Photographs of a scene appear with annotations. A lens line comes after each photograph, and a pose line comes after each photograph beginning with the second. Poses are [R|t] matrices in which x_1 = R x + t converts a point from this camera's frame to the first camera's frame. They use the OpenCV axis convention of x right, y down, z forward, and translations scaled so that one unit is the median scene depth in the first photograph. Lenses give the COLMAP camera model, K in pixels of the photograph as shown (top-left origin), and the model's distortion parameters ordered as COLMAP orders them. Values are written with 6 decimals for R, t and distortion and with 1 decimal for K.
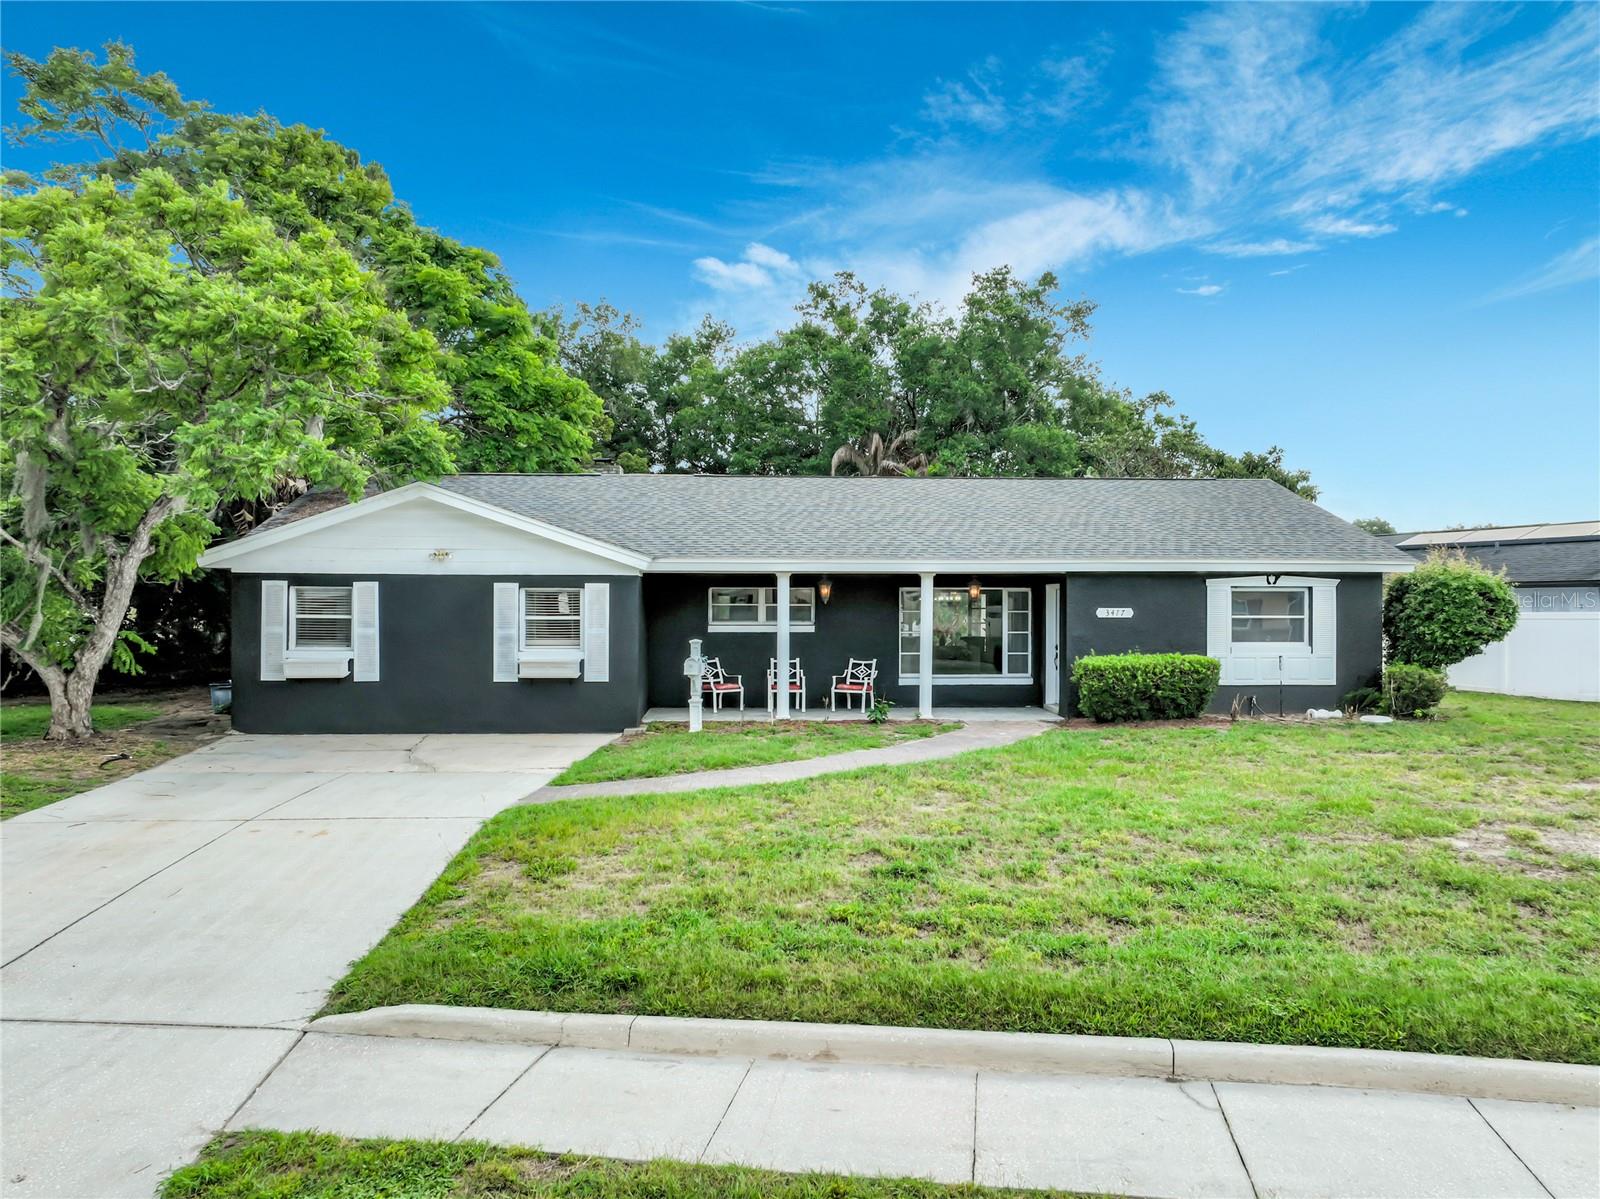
lens RADIAL K [[1157.8, 0, 797.2], [0, 1157.8, 595.8], [0, 0, 1]] dist [0.023346, -0.020884]
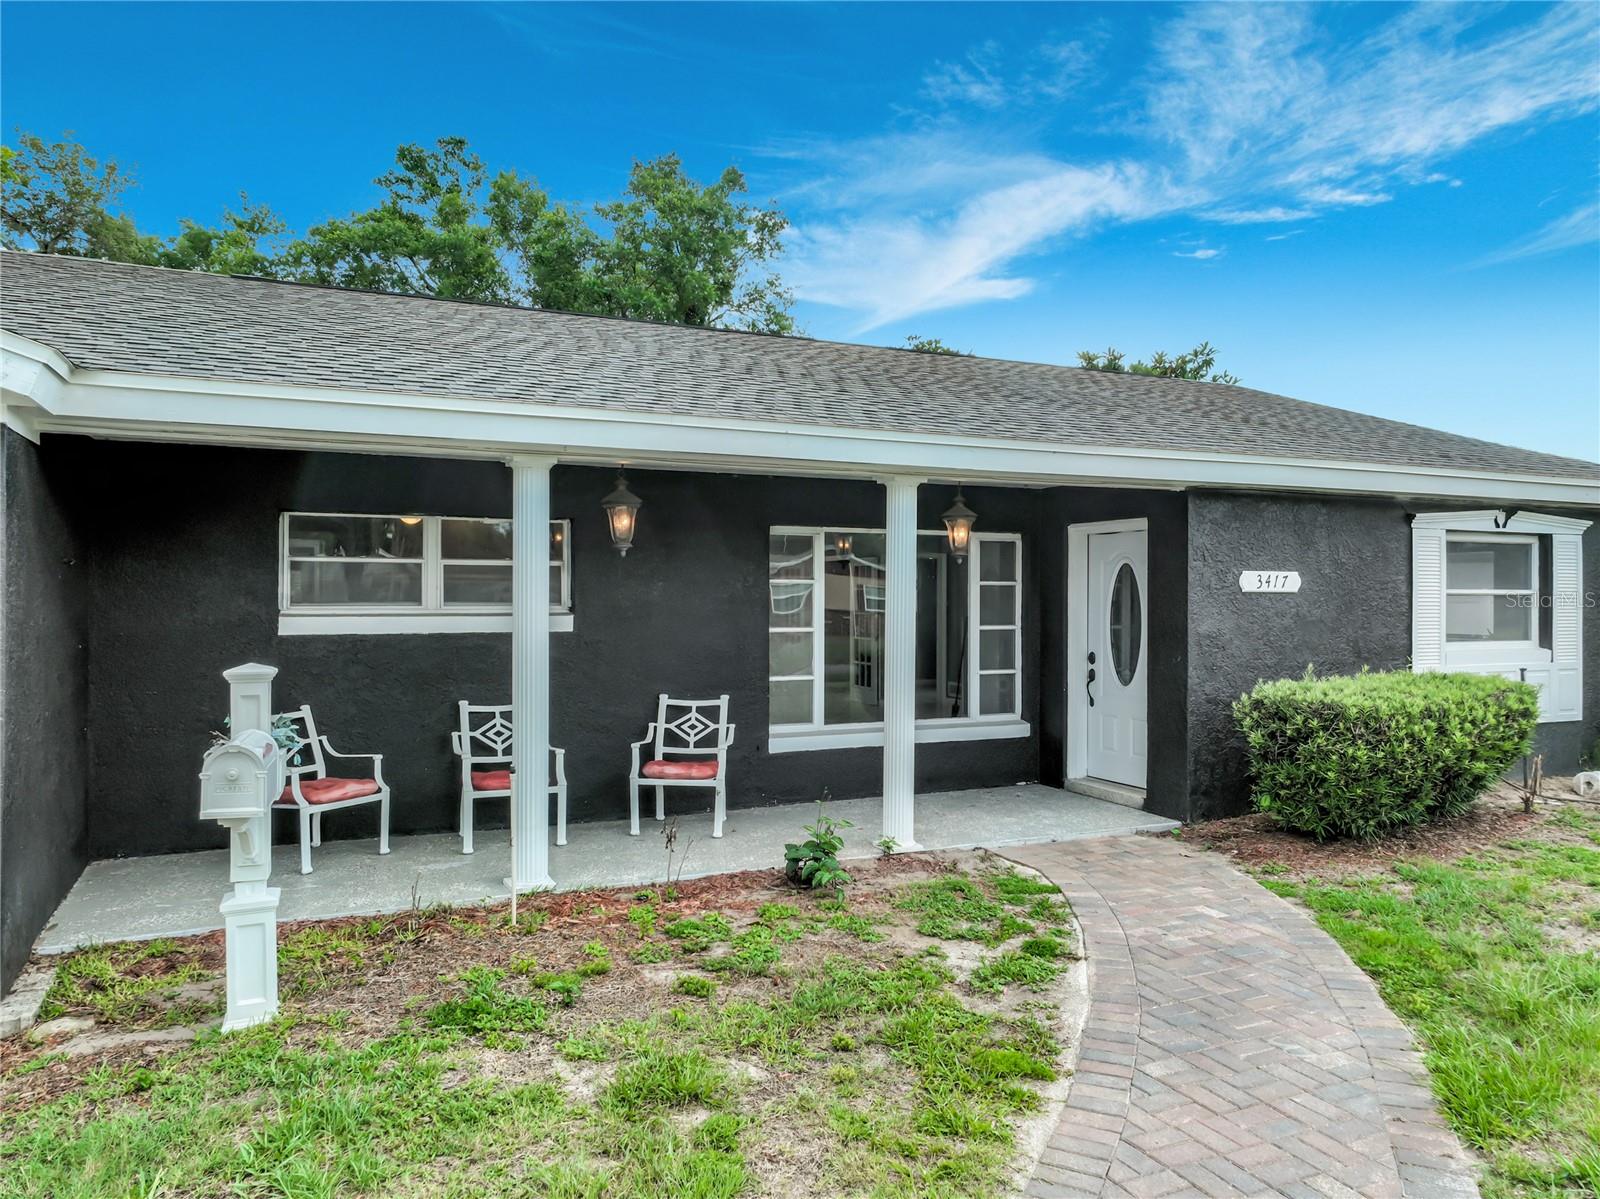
lens RADIAL K [[1157.8, 0, 793.1], [0, 1157.8, 576.2], [0, 0, 1]] dist [0.023346, -0.020884]
pose [[0.926413, 0.007808, 0.376429, -0.069923], [-0.001879, 0.999868, -0.016117, 0.020268], [-0.376505, 0.014224, 0.926305, 0.650377]]
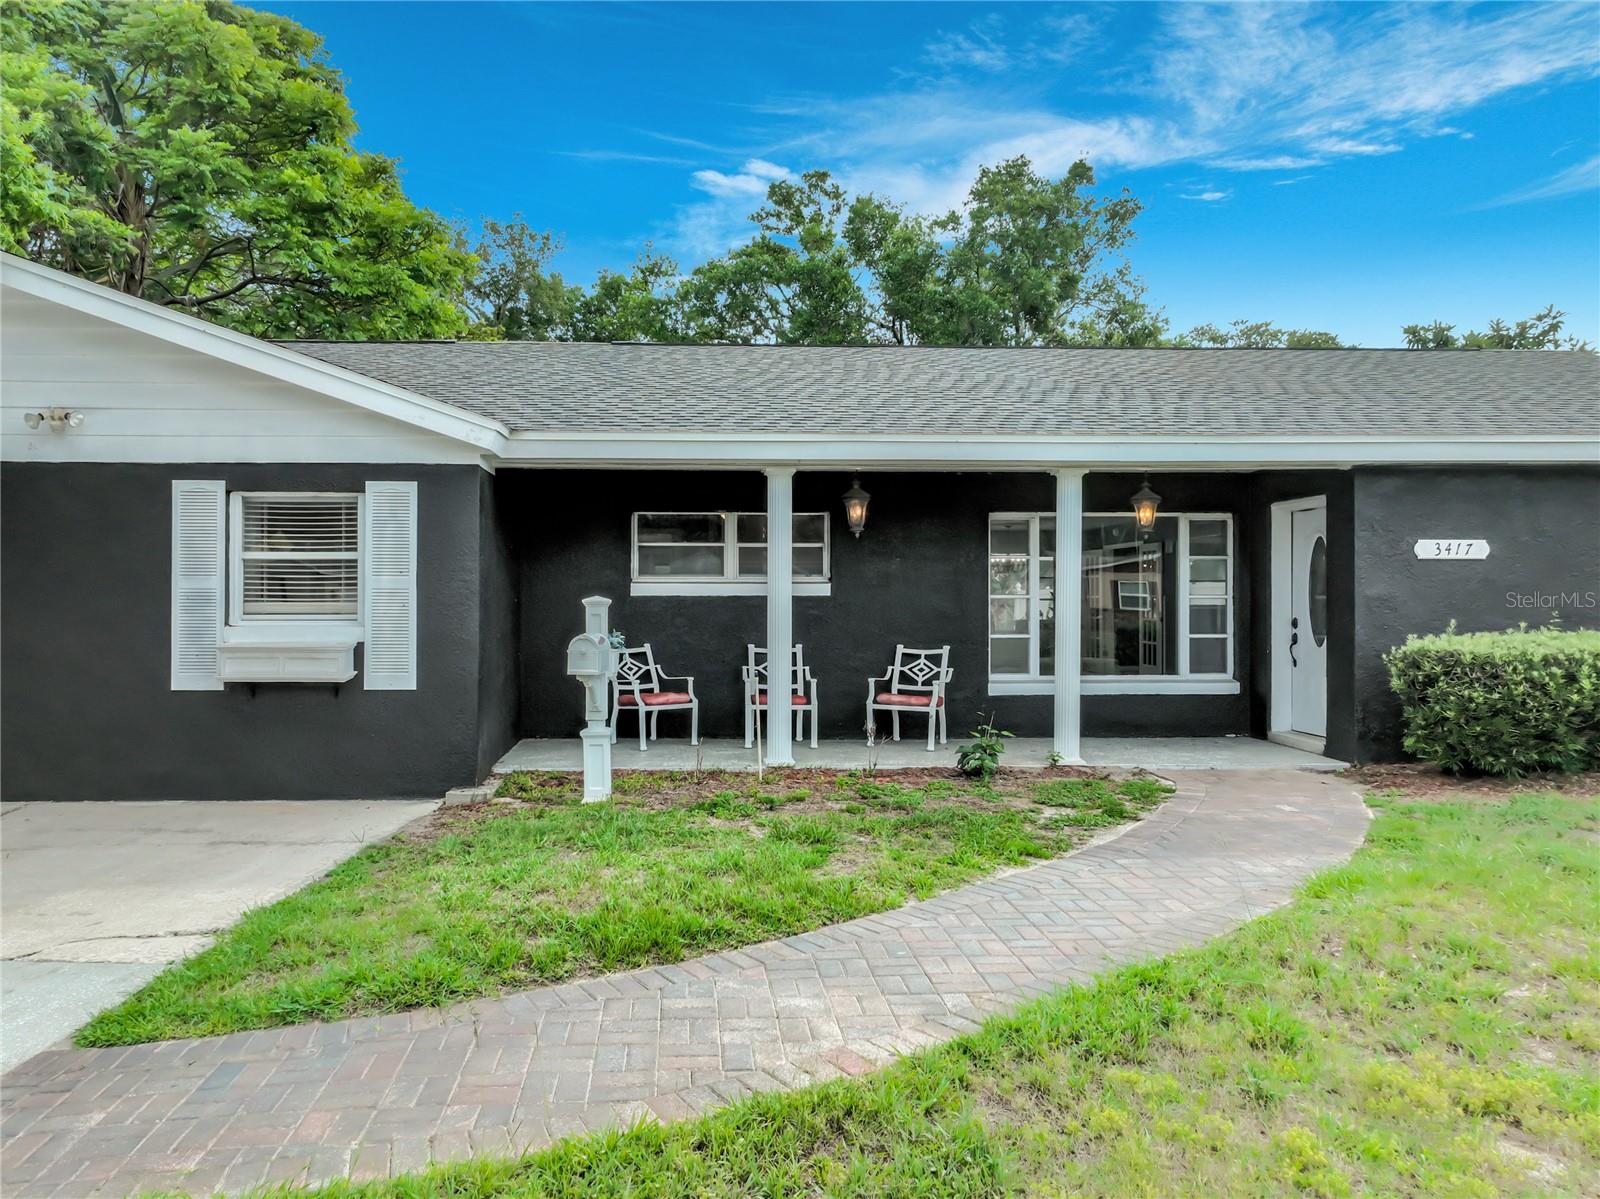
lens RADIAL K [[1157.8, 0, 723.0], [0, 1157.8, 588.1], [0, 0, 1]] dist [0.023346, -0.020884]
pose [[0.999908, -0.001693, -0.013475, -0.029517], [0.001579, 0.999963, -0.008460, 0.034867], [0.013489, 0.008438, 0.999873, 0.501344]]
